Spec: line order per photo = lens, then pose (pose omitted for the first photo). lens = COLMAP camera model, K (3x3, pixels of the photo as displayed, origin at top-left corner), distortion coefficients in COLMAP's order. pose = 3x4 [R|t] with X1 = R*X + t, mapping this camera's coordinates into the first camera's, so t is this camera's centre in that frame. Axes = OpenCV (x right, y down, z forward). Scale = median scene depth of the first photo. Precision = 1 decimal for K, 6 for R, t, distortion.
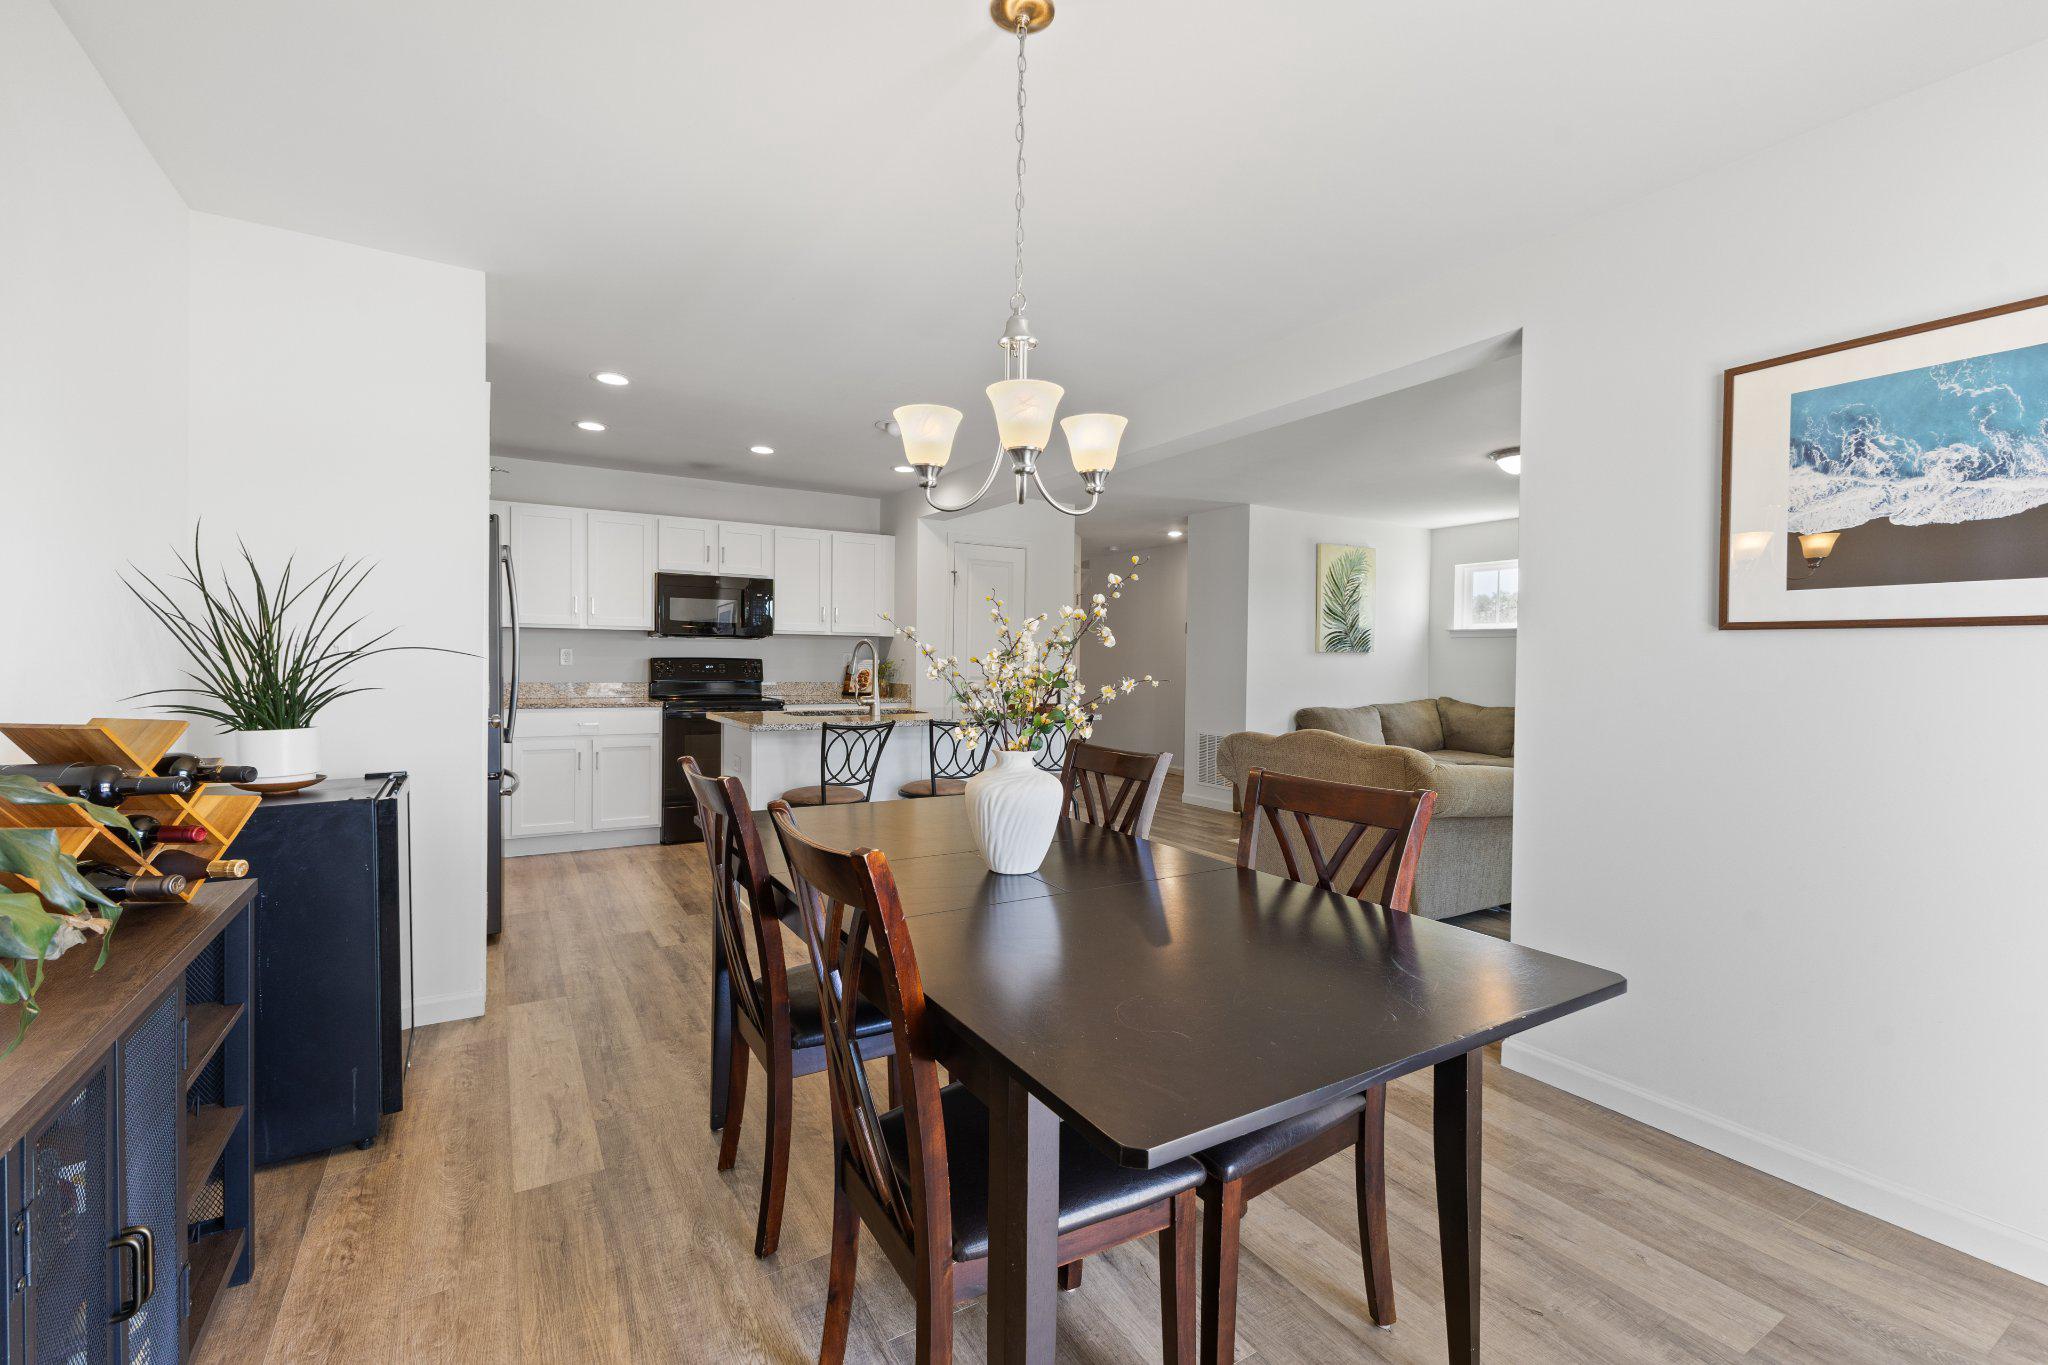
lens RADIAL K [[886.3, 0, 1019.8], [0, 886.3, 676.0], [0, 0, 1]] dist [0.002377, -0.002681]
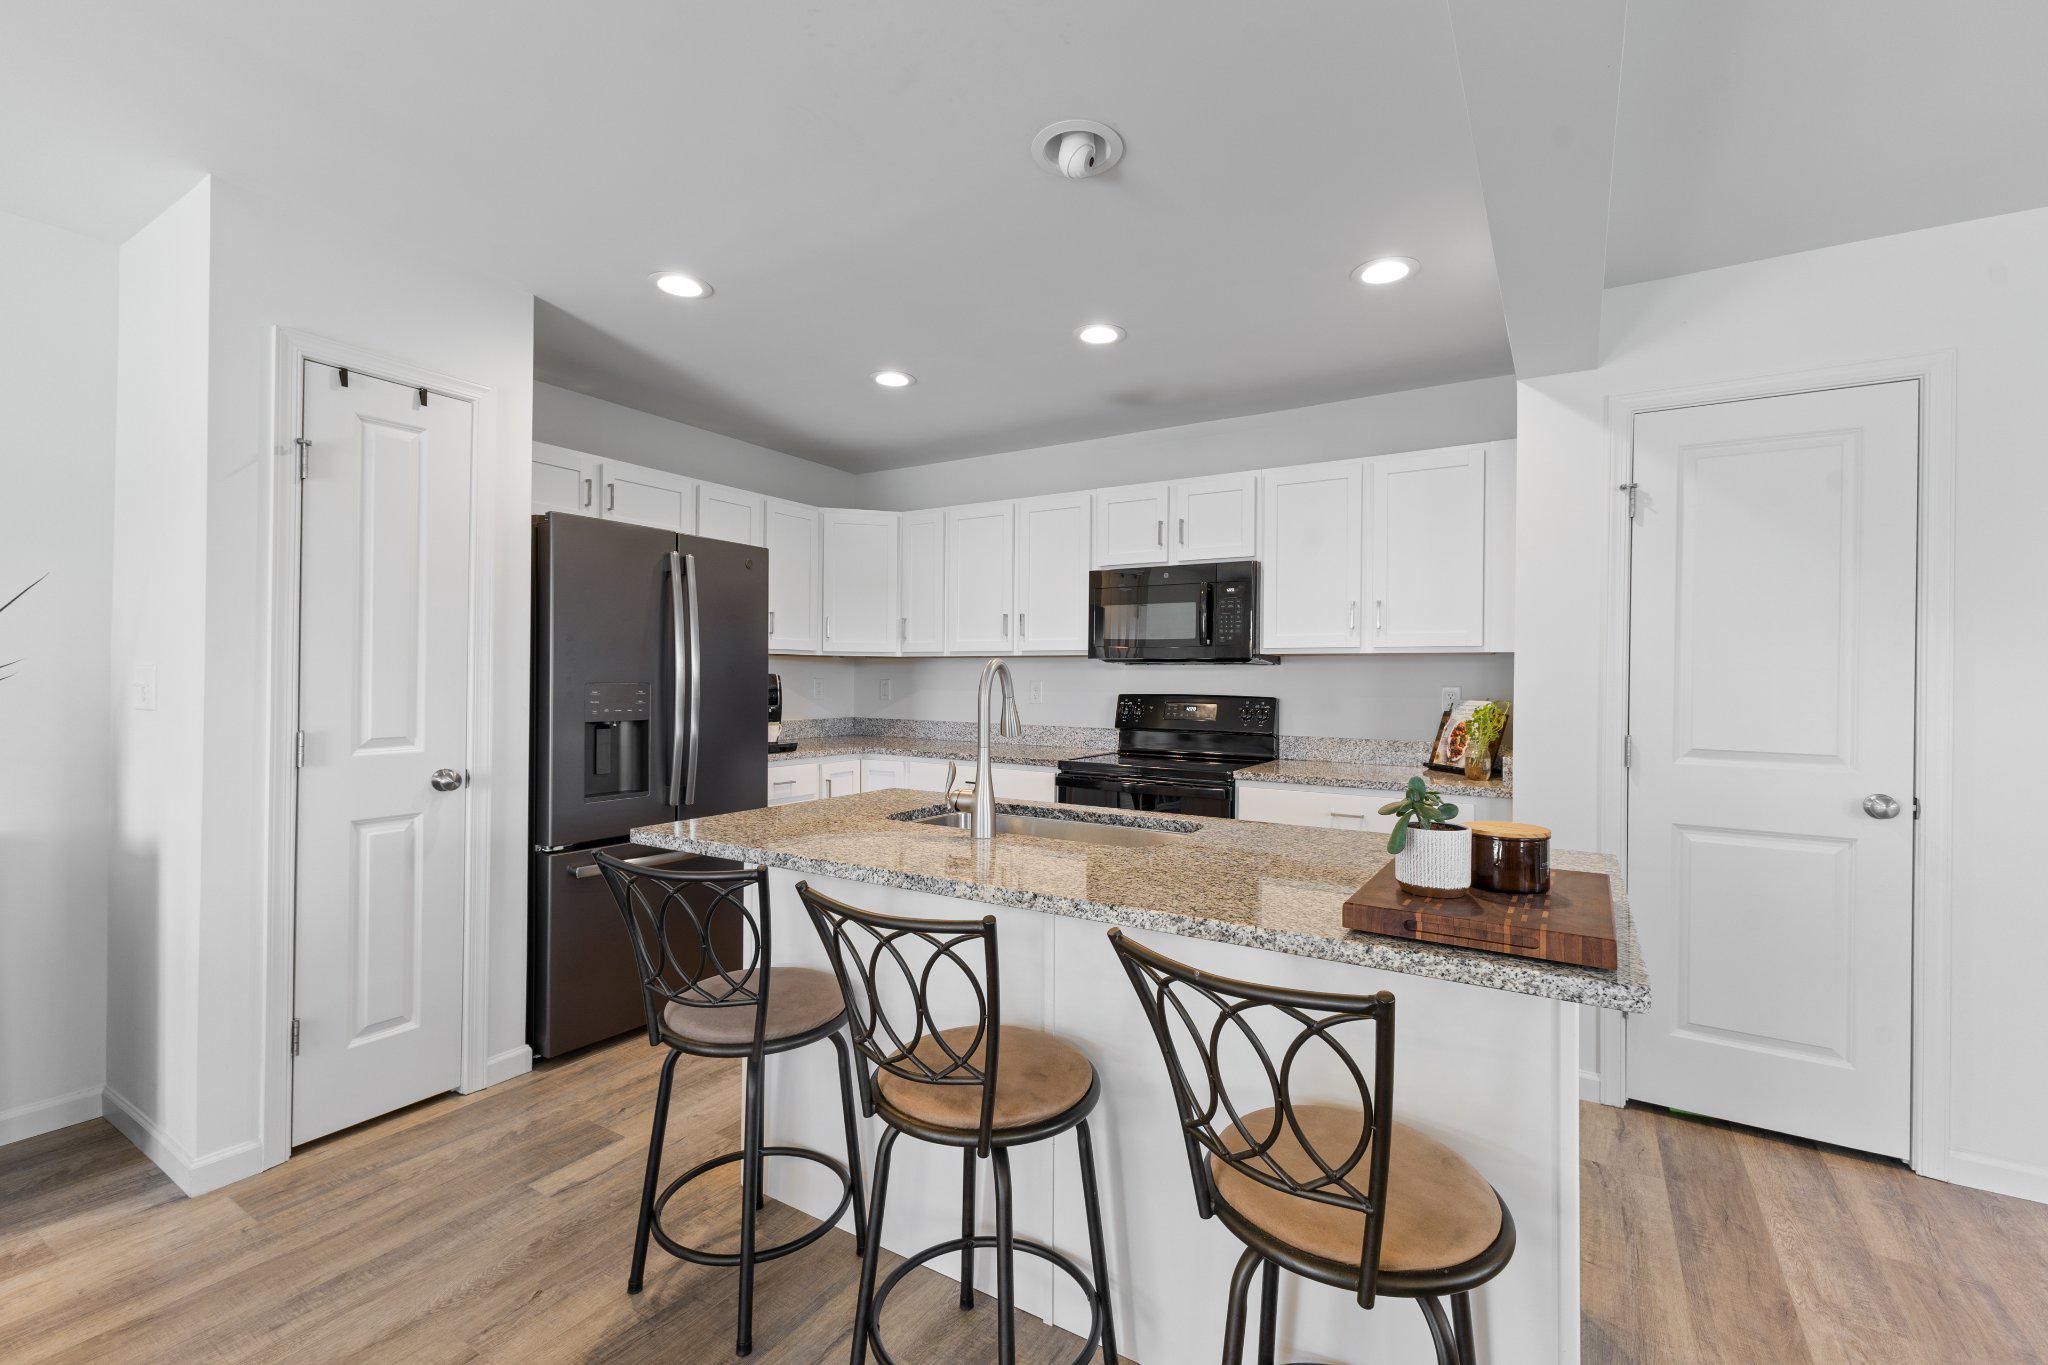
lens RADIAL K [[886.3, 0, 1026.7], [0, 886.3, 674.5], [0, 0, 1]] dist [0.002377, -0.002681]
pose [[0.464629, -0.010514, -0.885443, 0.148959], [-0.021726, 0.999493, -0.023269, -0.016379], [0.885239, 0.030048, 0.464165, 0.539064]]
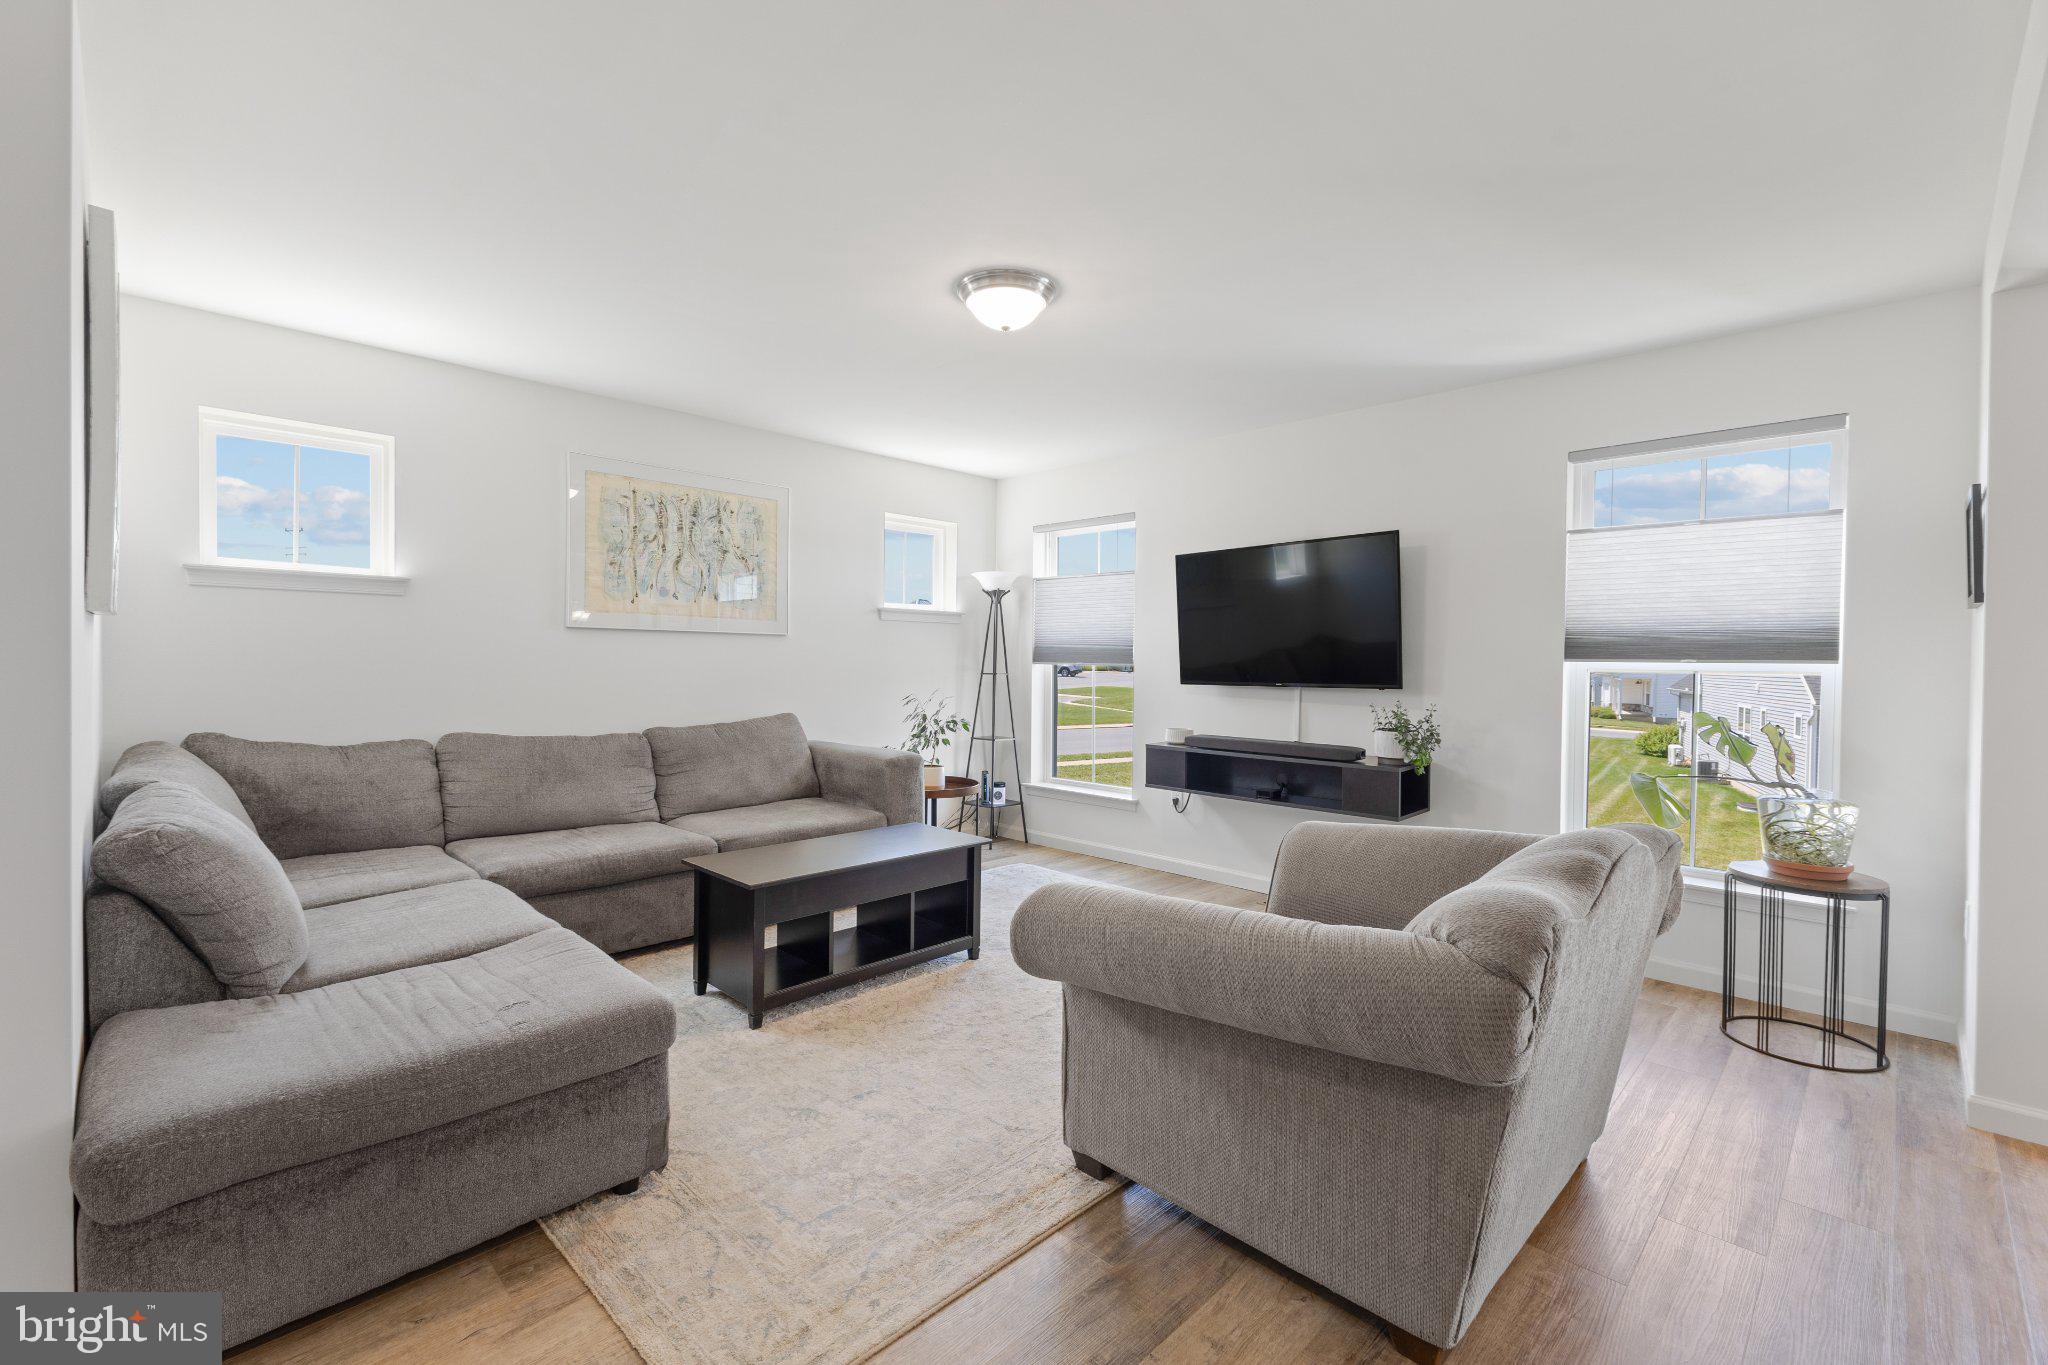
lens RADIAL K [[886.3, 0, 1043.4], [0, 886.3, 672.7], [0, 0, 1]] dist [0.002377, -0.002681]
pose [[-0.258862, -0.028563, 0.965492, -0.010972], [0.003248, 0.999531, 0.030441, -0.016624], [-0.965909, 0.011016, -0.258648, 0.838235]]
